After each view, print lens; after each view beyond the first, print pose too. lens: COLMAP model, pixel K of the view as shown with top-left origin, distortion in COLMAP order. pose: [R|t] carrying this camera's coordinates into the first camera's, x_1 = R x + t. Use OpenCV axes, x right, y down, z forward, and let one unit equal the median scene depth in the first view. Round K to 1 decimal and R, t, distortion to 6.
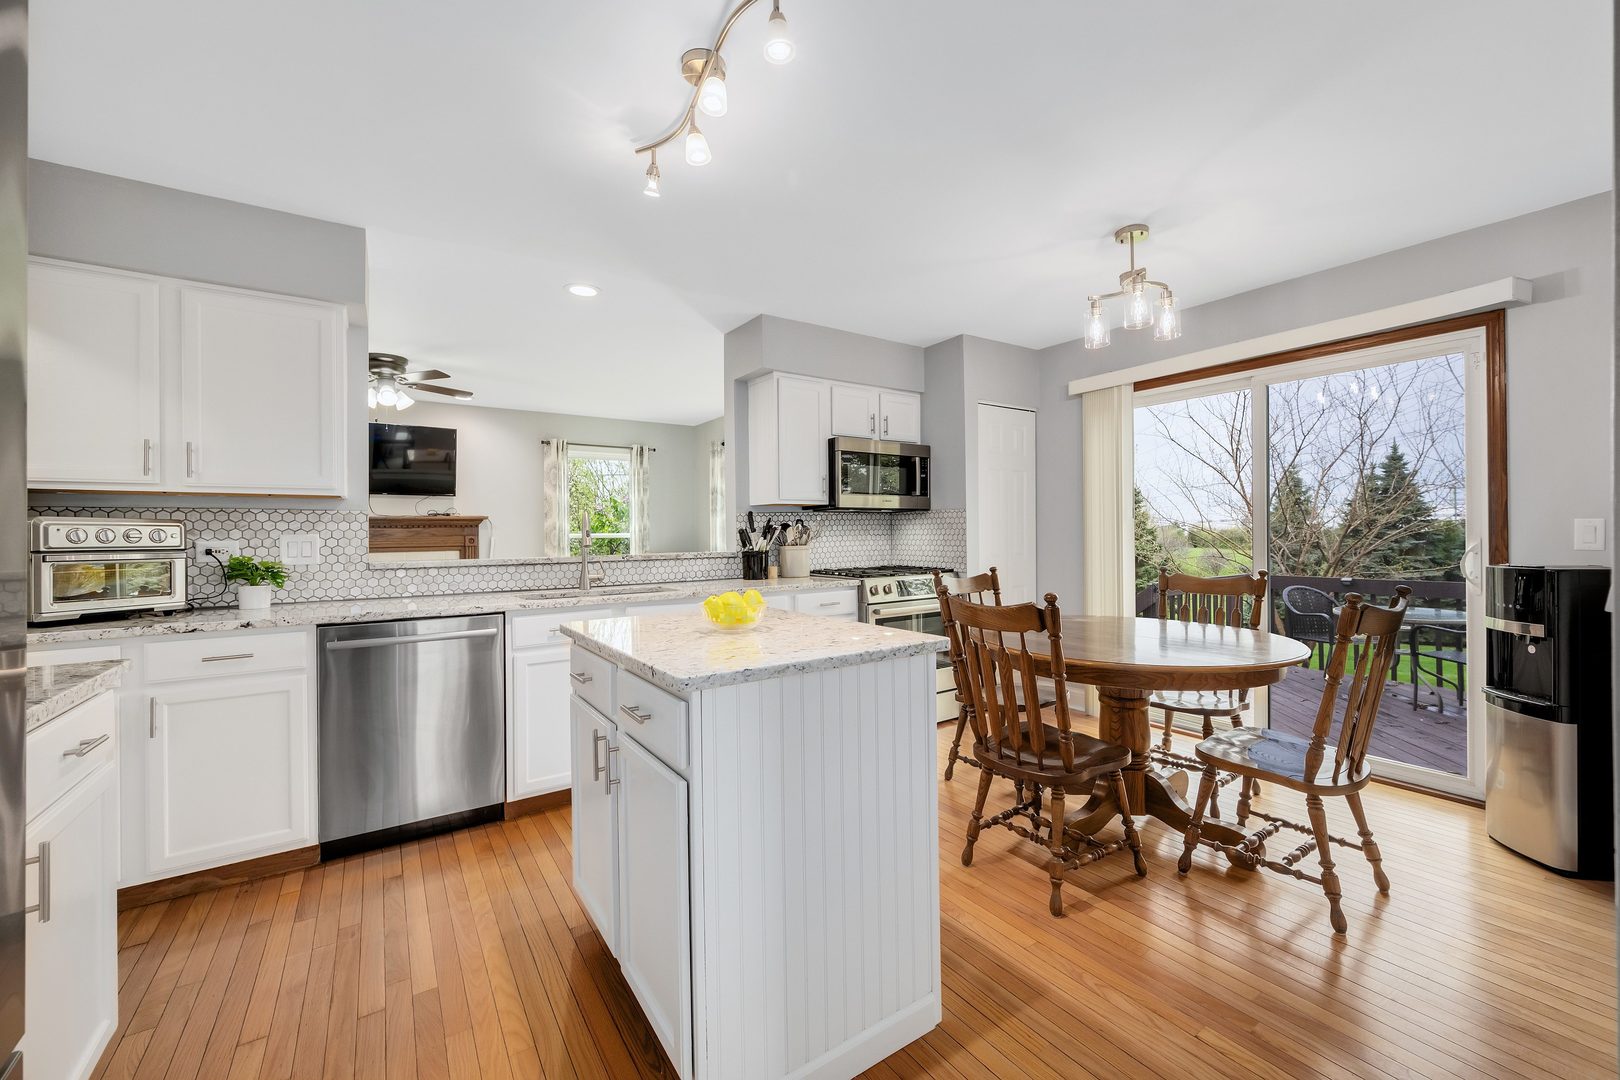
lens RADIAL K [[647.3, 0, 841.4], [0, 647.3, 533.7], [0, 0, 1]] dist [0.000888, 0.000148]
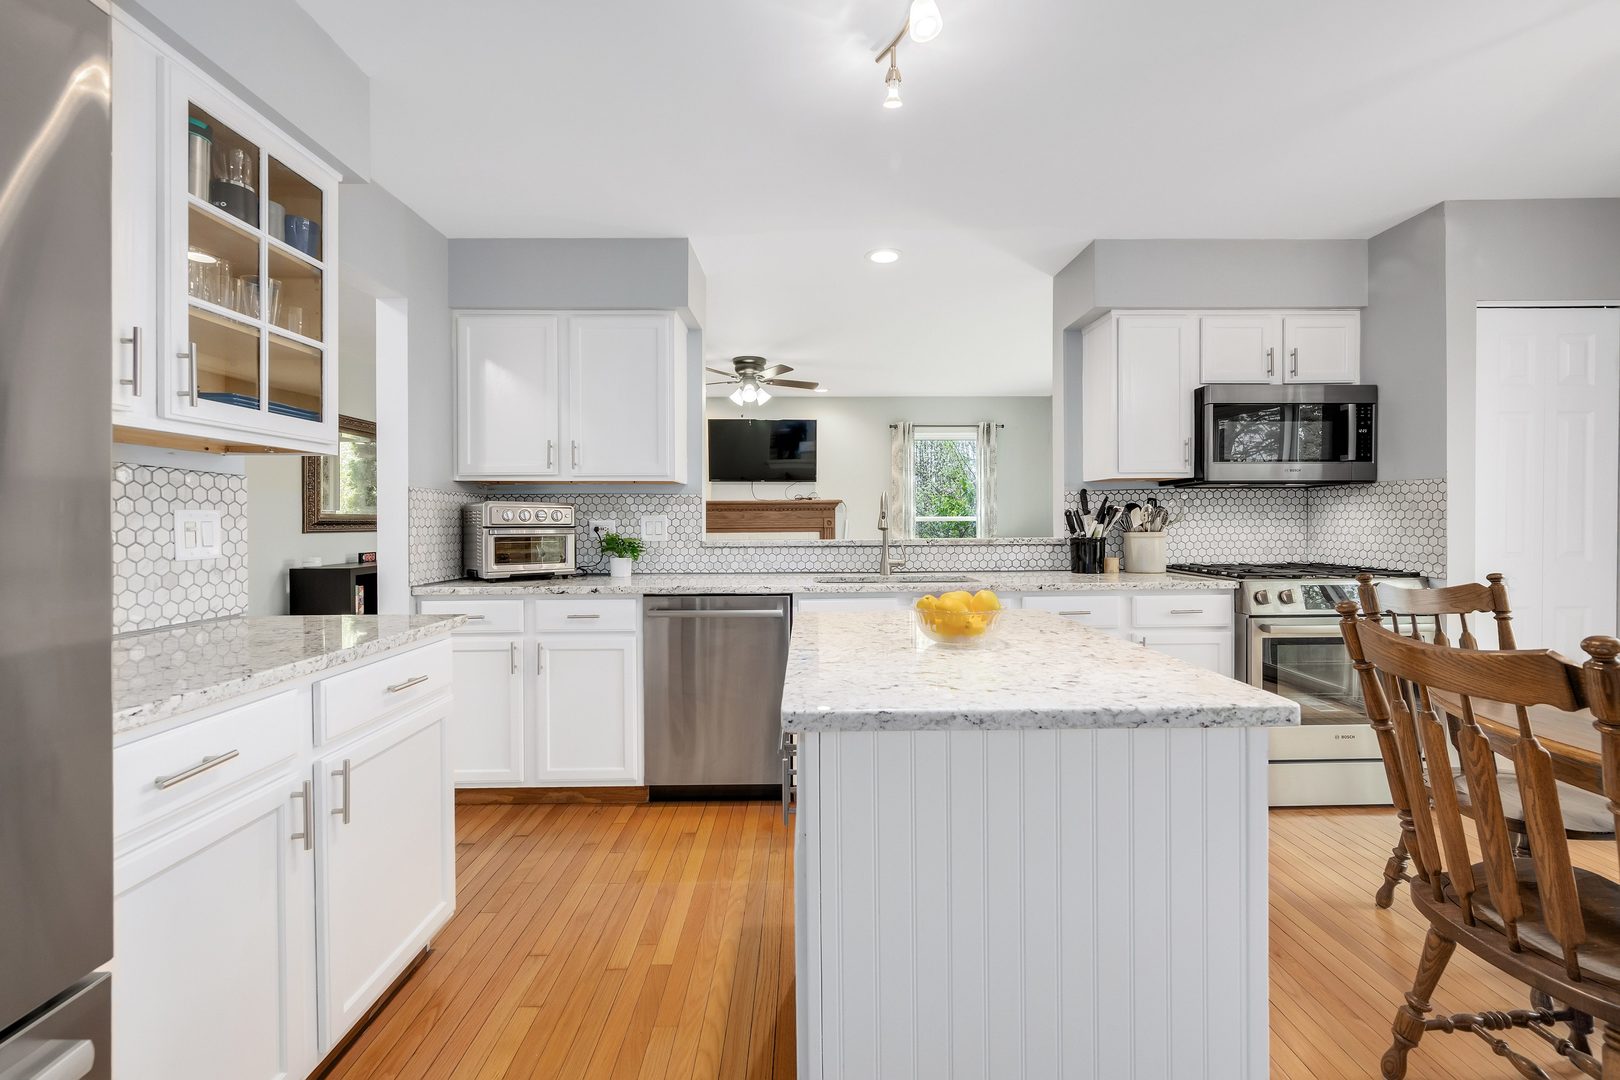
lens RADIAL K [[667.2, 0, 809.1], [0, 667.2, 525.4], [0, 0, 1]] dist [-0.000312, 0.000354]
pose [[0.821096, 0.010655, -0.570690, 0.060154], [-0.003959, 0.999908, 0.012971, 0.002000], [0.570776, -0.008391, 0.821063, 0.124212]]
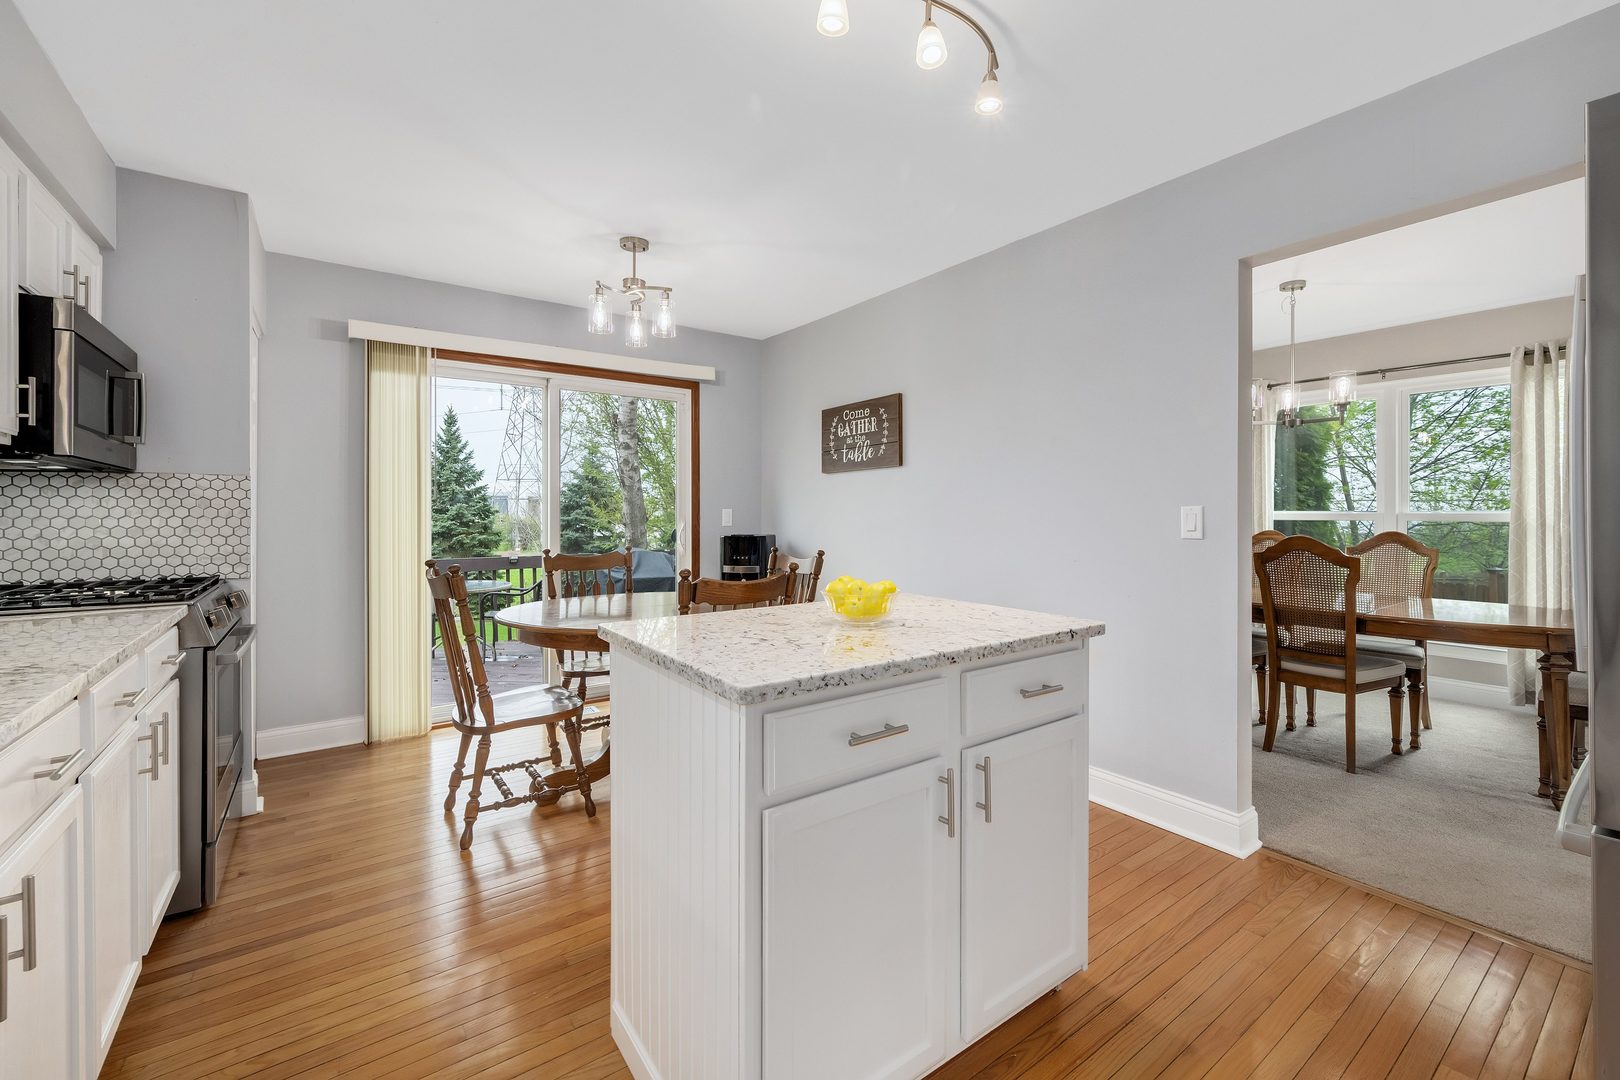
lens RADIAL K [[667.2, 0, 809.1], [0, 667.2, 525.4], [0, 0, 1]] dist [-0.000312, 0.000354]
pose [[0.003191, -0.005176, 0.999982, -0.500673], [0.000984, 0.999986, 0.005173, 0.007175], [-0.999994, 0.000967, 0.003196, 0.518591]]
